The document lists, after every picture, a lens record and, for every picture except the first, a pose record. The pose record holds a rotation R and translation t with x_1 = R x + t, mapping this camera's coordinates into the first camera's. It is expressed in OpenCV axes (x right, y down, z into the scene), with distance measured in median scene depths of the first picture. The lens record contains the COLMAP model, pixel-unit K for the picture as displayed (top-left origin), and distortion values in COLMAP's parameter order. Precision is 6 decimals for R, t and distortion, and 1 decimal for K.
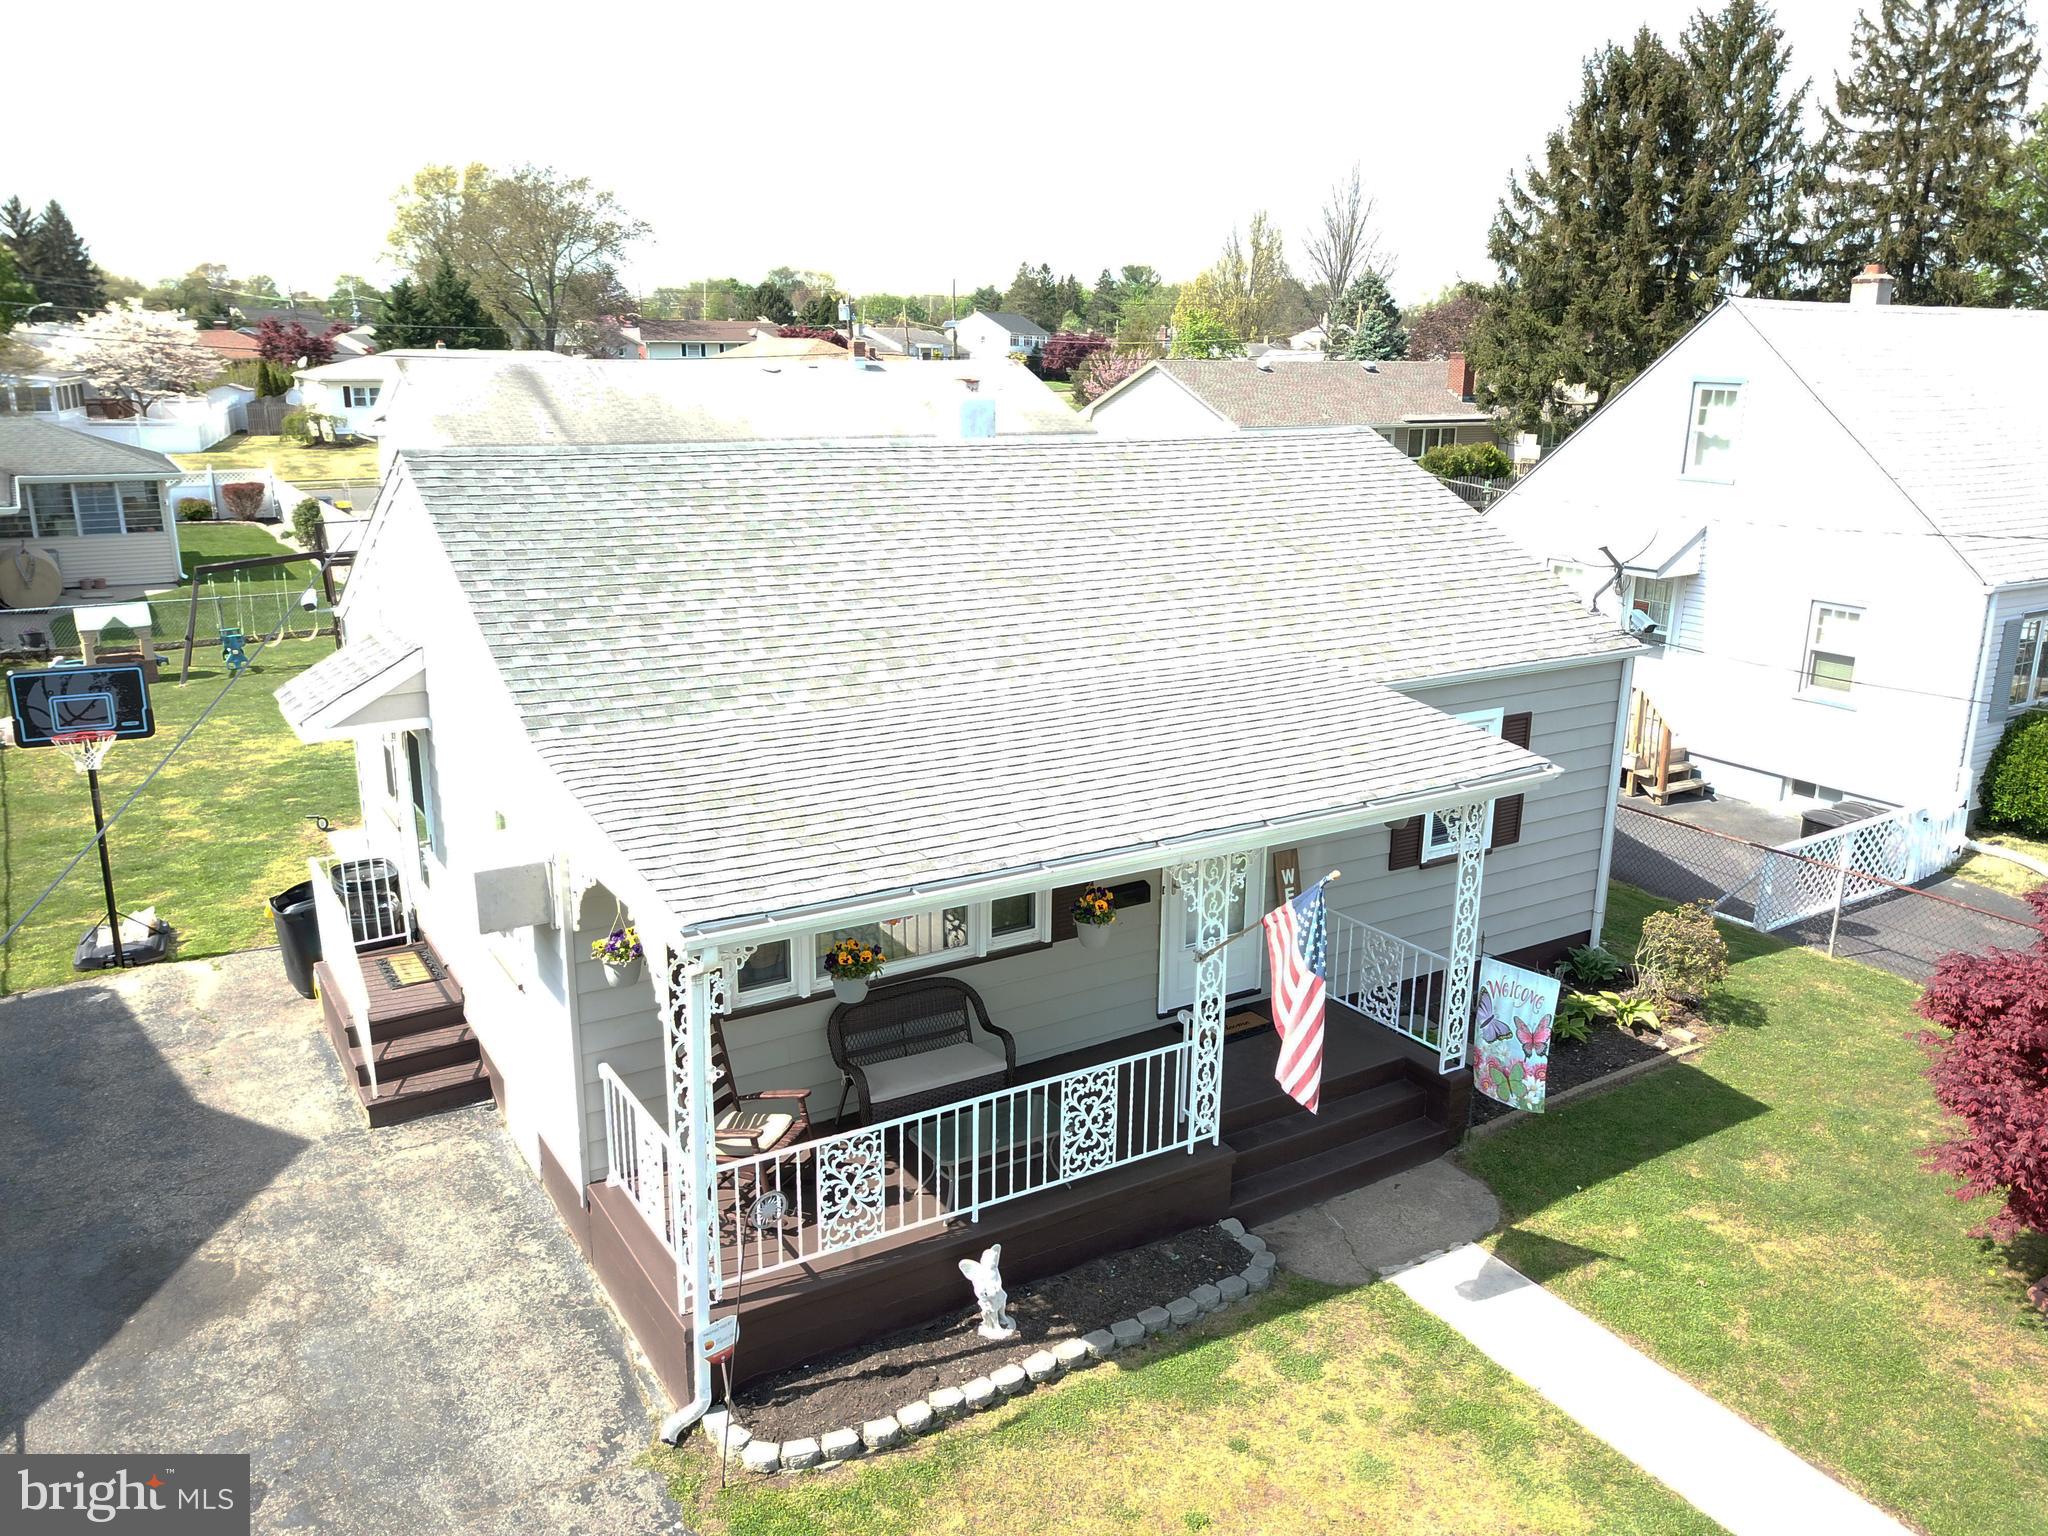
lens RADIAL K [[1559.3, 0, 1036.0], [0, 1559.3, 774.3], [0, 0, 1]] dist [-0.010552, 0.006034]
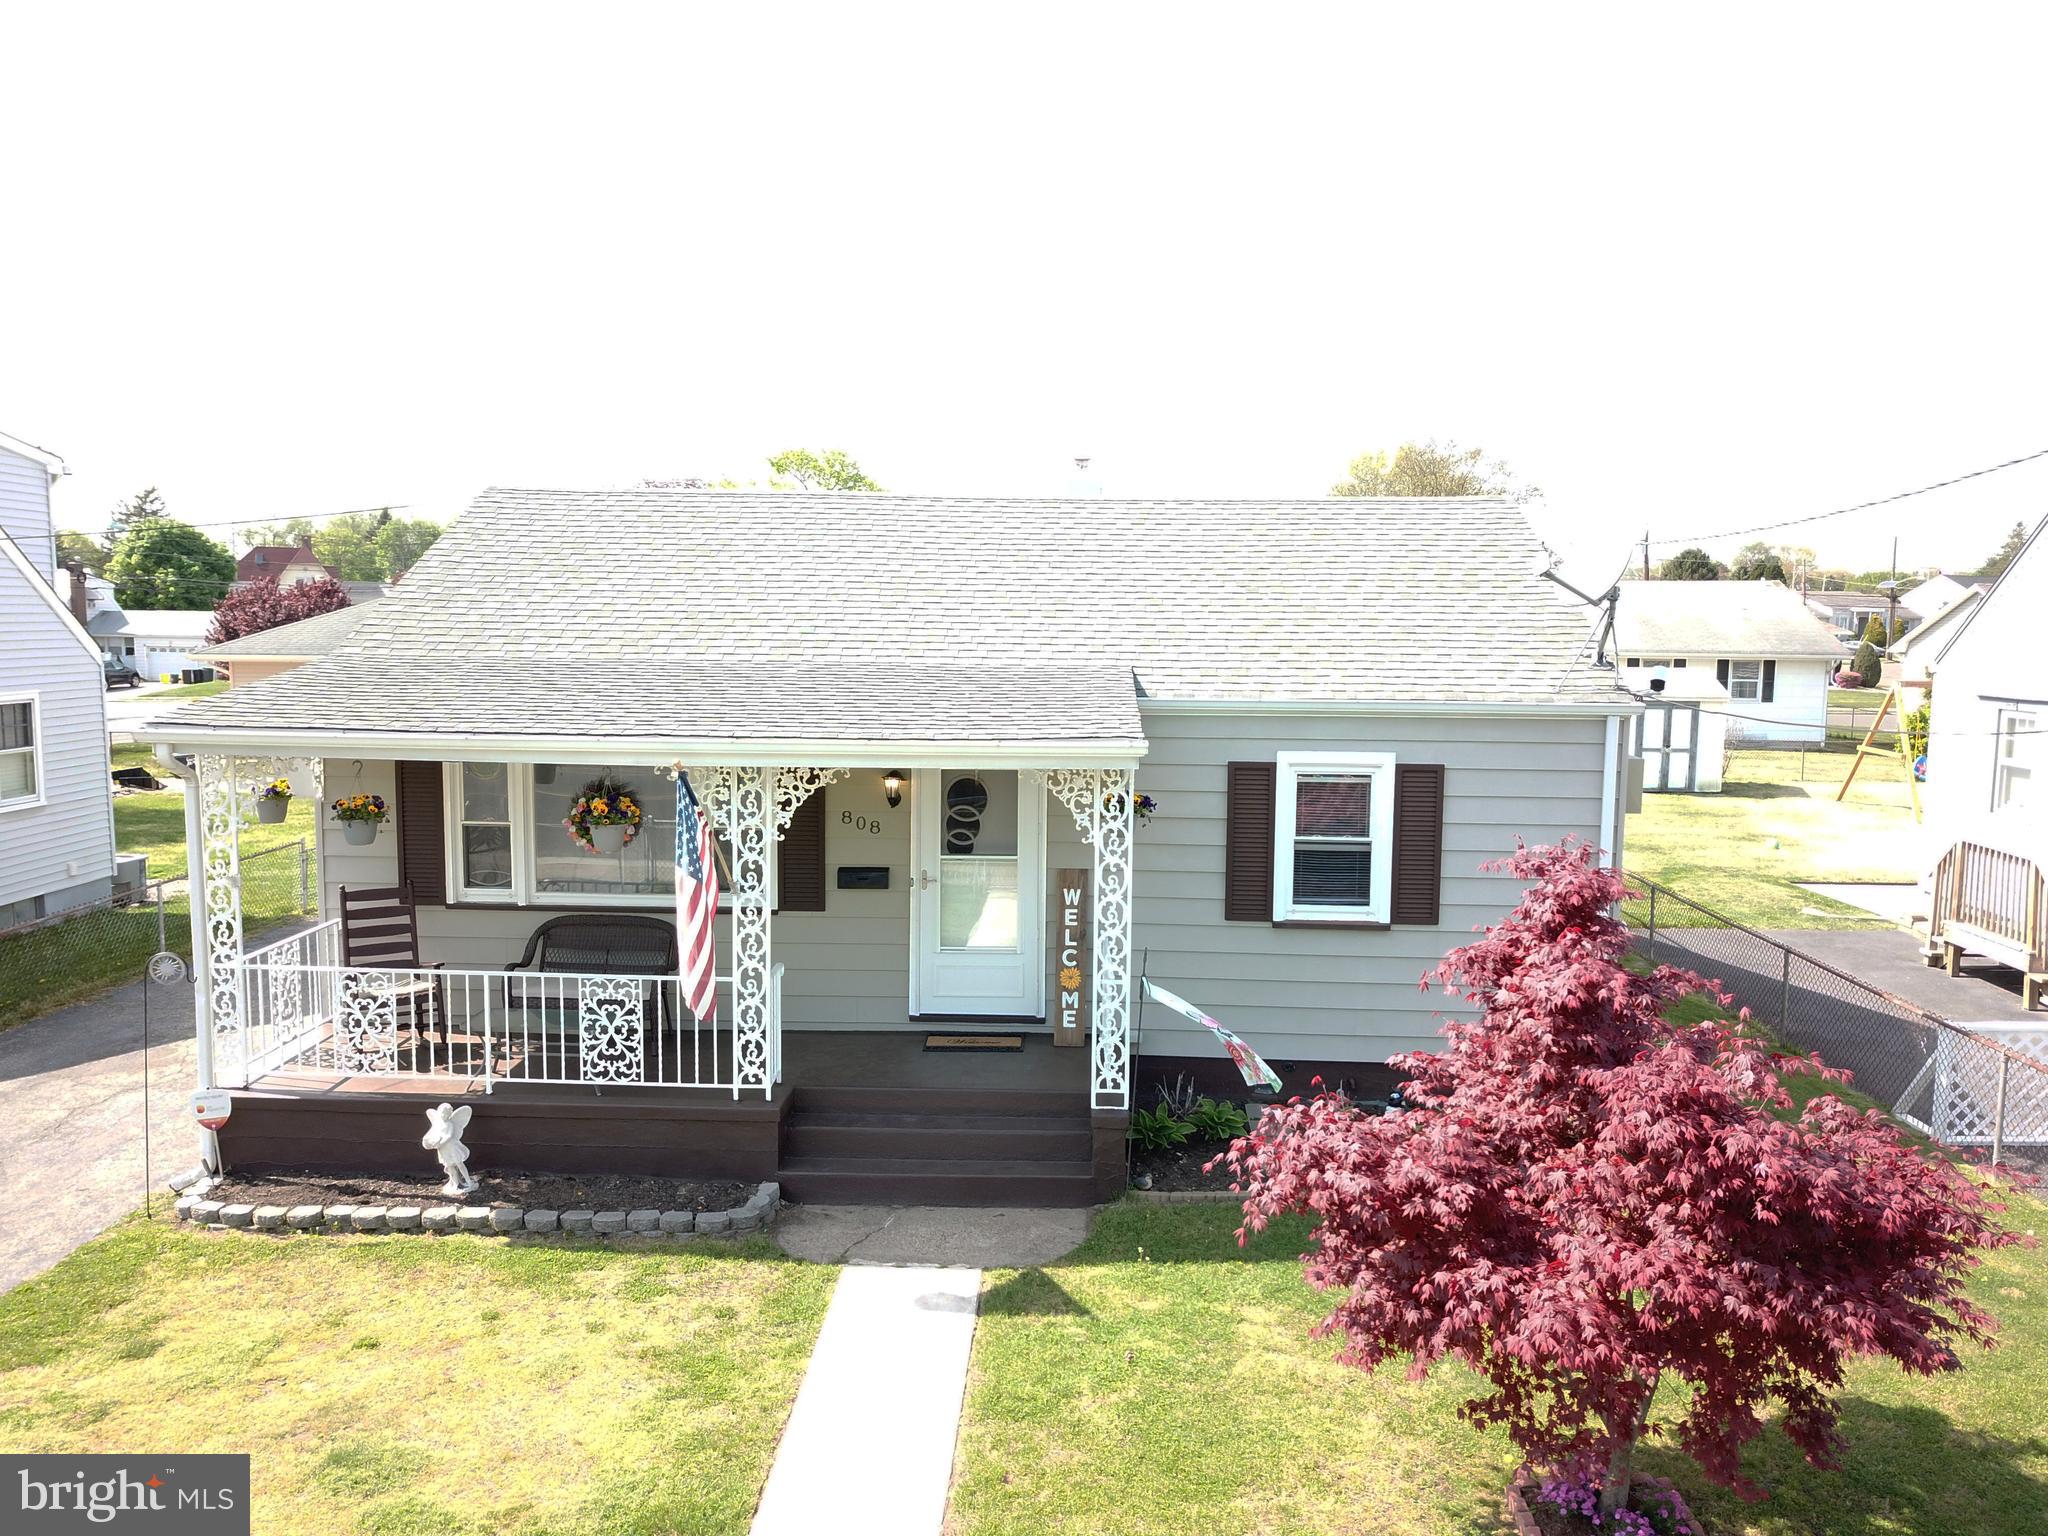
lens RADIAL K [[1559.3, 0, 1037.0], [0, 1559.3, 773.1], [0, 0, 1]] dist [-0.010552, 0.006034]
pose [[0.830645, 0.053255, -0.554249, 0.833288], [-0.148185, 0.980660, -0.127855, 0.145685], [0.536721, 0.188334, 0.822472, 0.265993]]
